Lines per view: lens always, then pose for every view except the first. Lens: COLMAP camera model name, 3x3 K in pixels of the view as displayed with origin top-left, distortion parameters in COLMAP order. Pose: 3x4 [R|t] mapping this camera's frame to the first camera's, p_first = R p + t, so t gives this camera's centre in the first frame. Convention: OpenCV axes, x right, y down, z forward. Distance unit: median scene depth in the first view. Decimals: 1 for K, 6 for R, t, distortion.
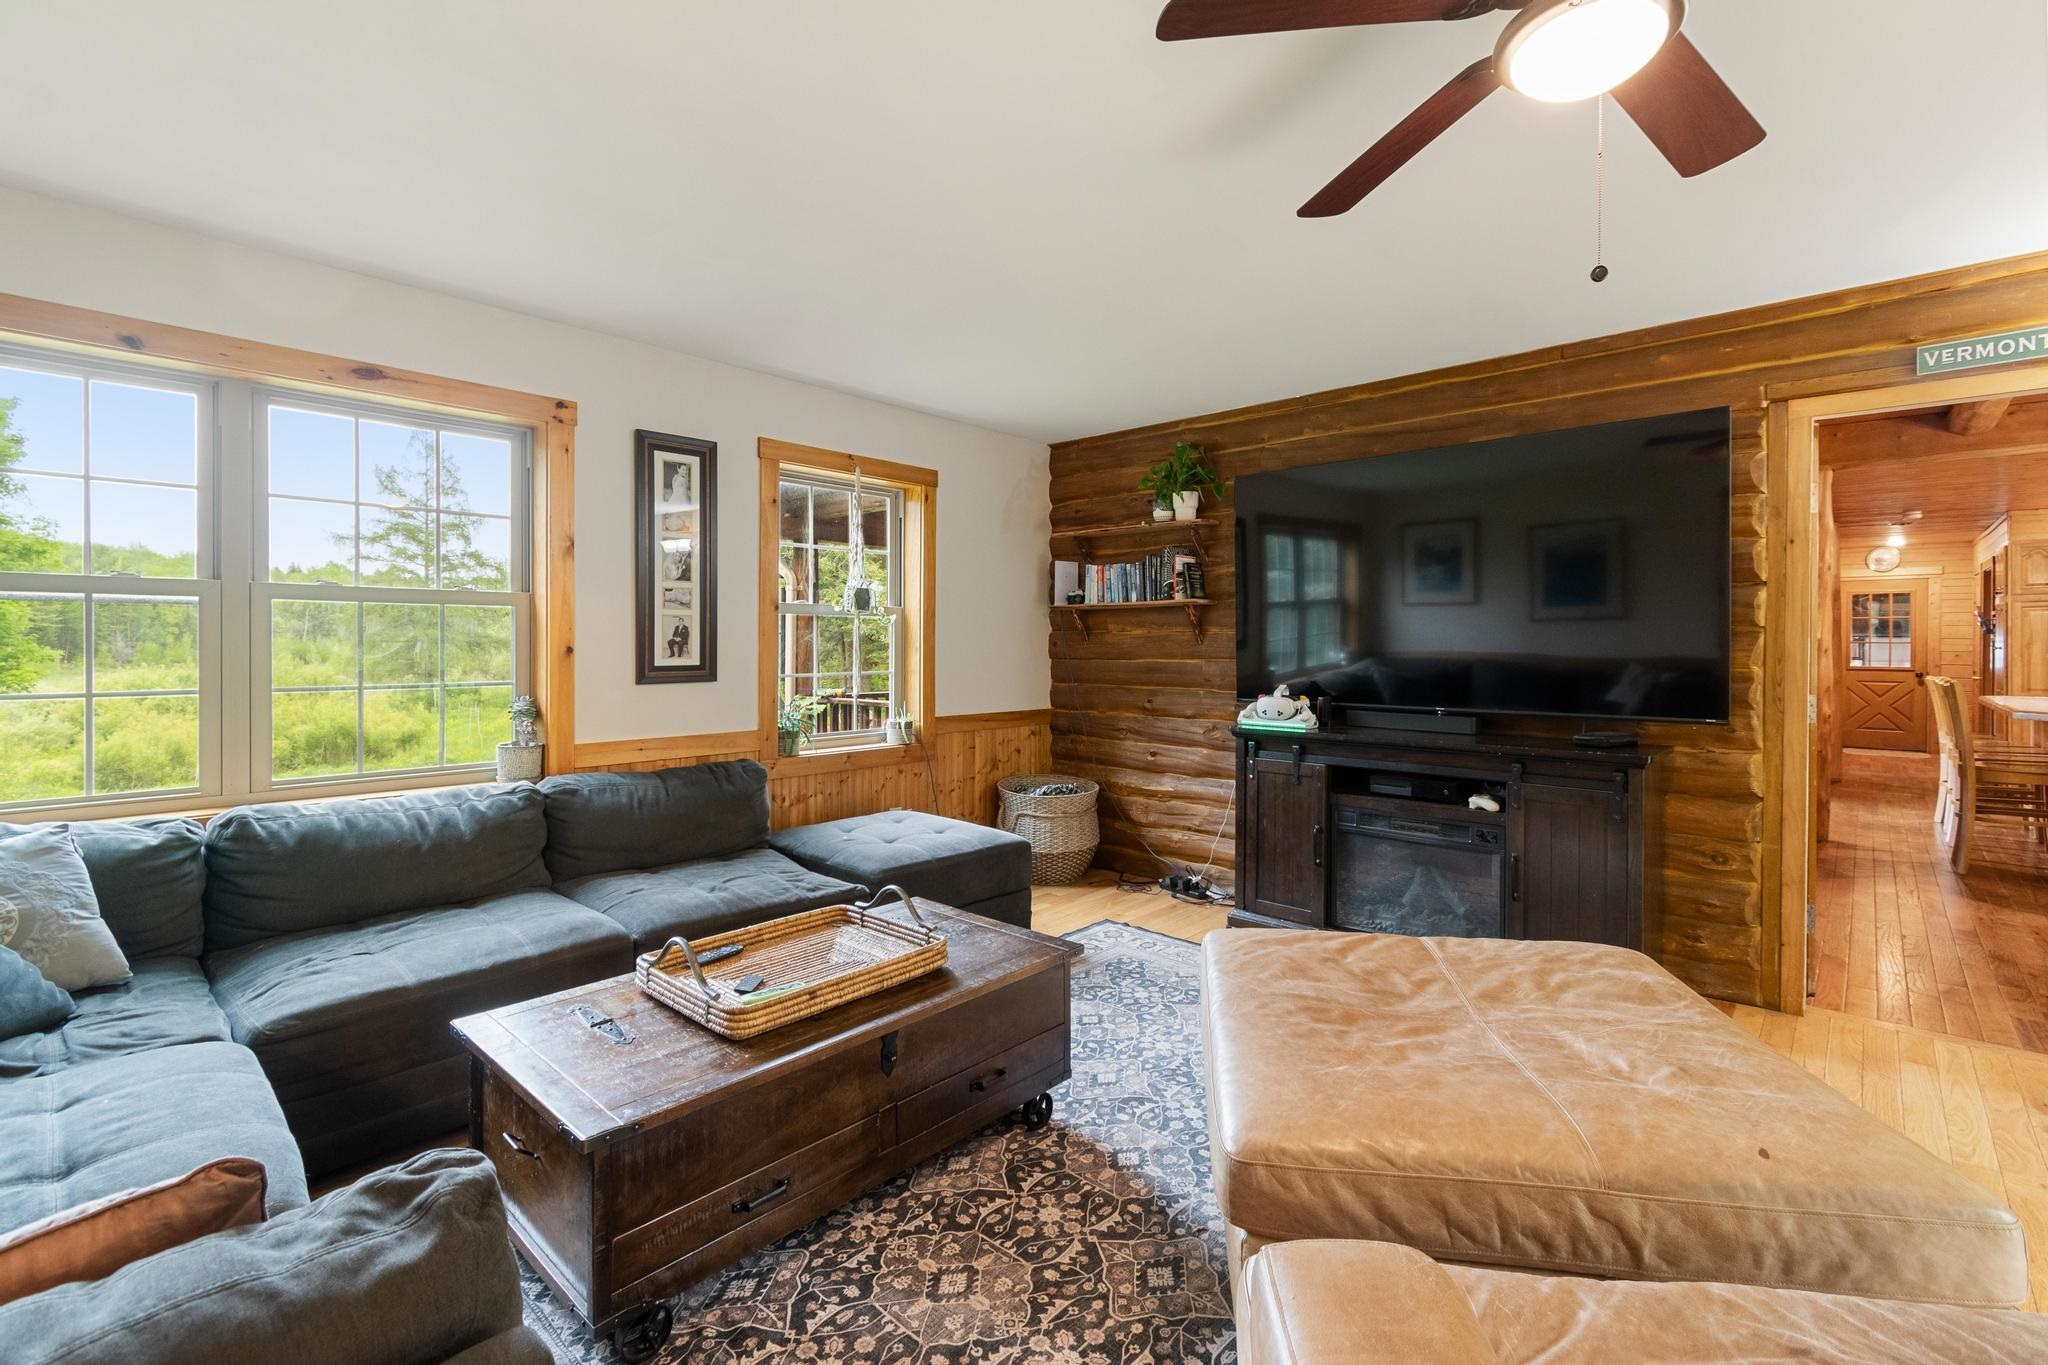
lens RADIAL K [[920.3, 0, 1032.6], [0, 920.3, 651.8], [0, 0, 1]] dist [0.001594, -0.000257]
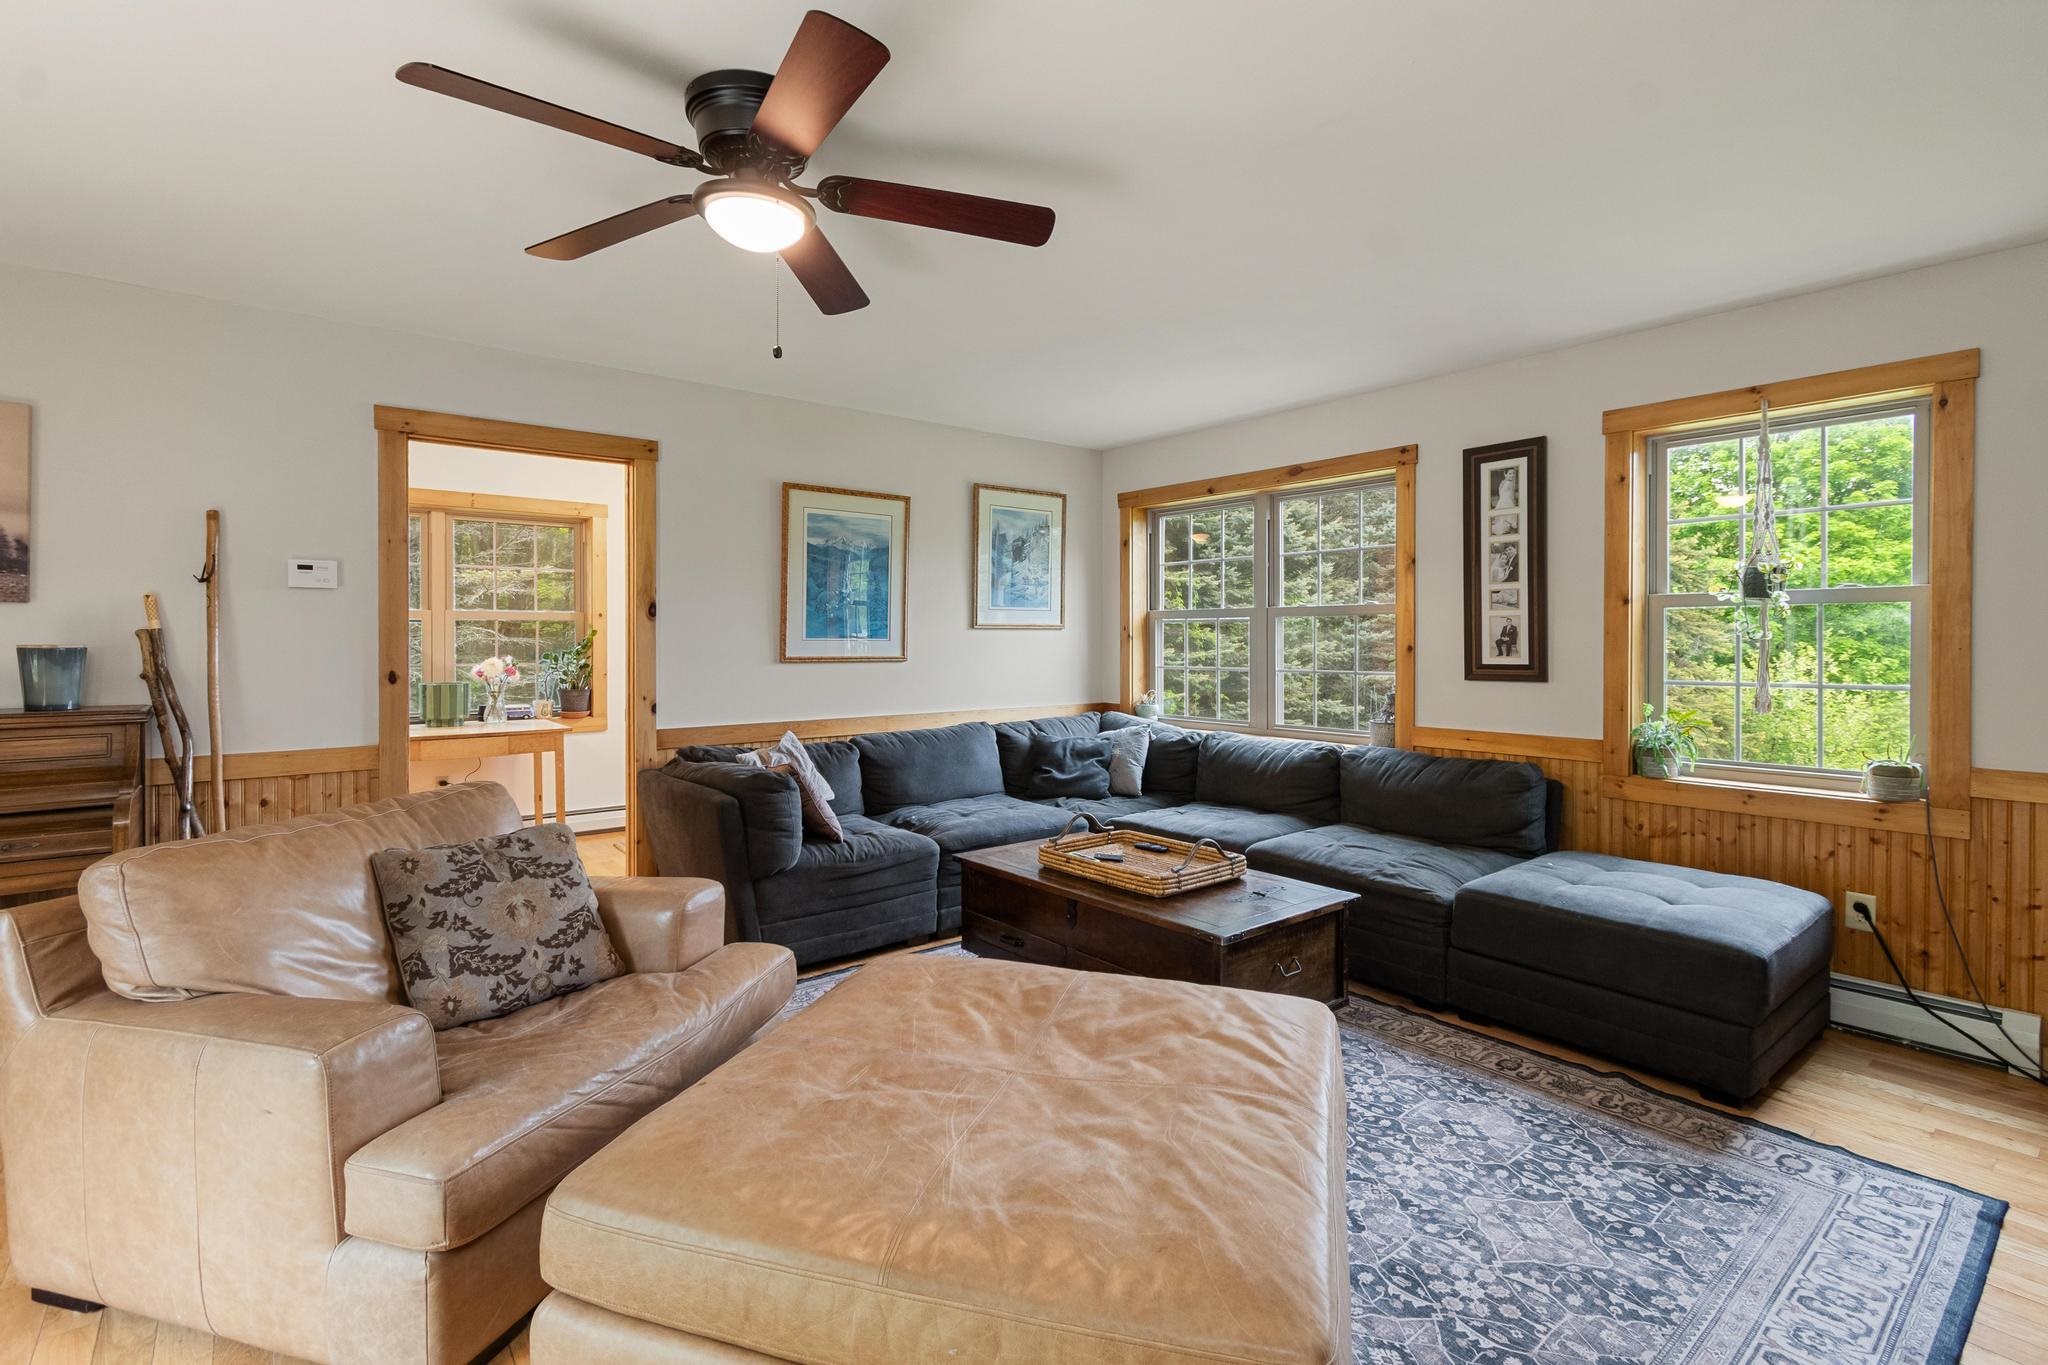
lens RADIAL K [[920.3, 0, 987.6], [0, 920.3, 647.4], [0, 0, 1]] dist [0.001594, -0.000257]
pose [[-0.174675, 0.003714, -0.984619, 0.736302], [-0.008472, 0.999950, 0.005275, -0.004662], [0.984590, 0.009263, -0.174635, 0.610358]]
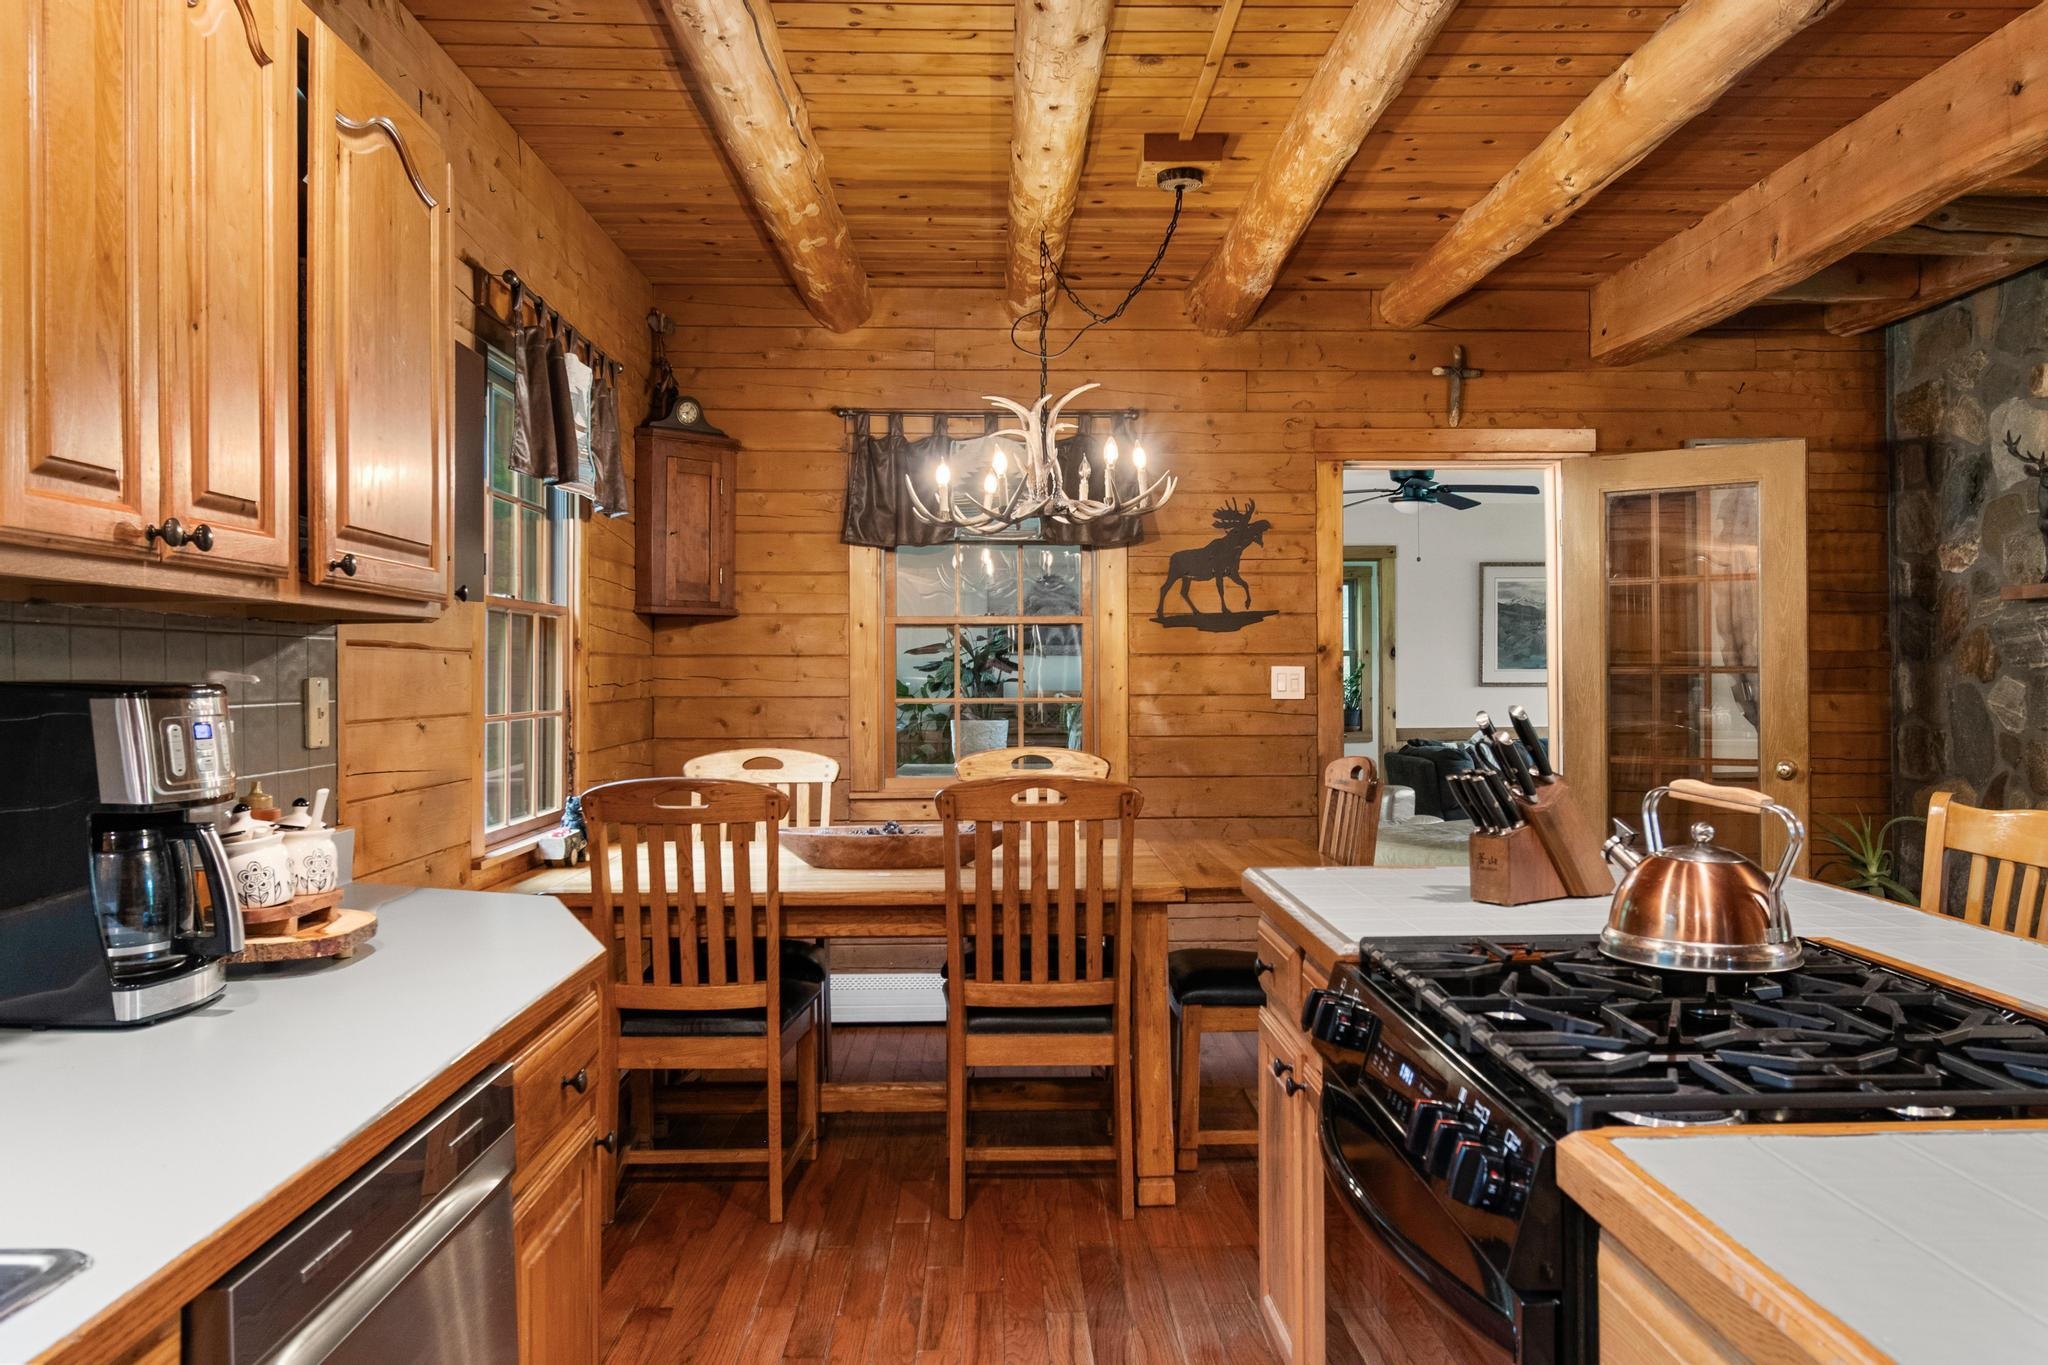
lens RADIAL K [[1564.1, 0, 1023.8], [0, 1564.1, 676.9], [0, 0, 1]] dist [-0.036412, -0.000788]
pose [[-0.718935, 0.003712, -0.695067, 1.389129], [-0.000737, 0.999981, 0.006104, -0.007418], [0.695077, 0.004901, -0.718919, 1.055300]]
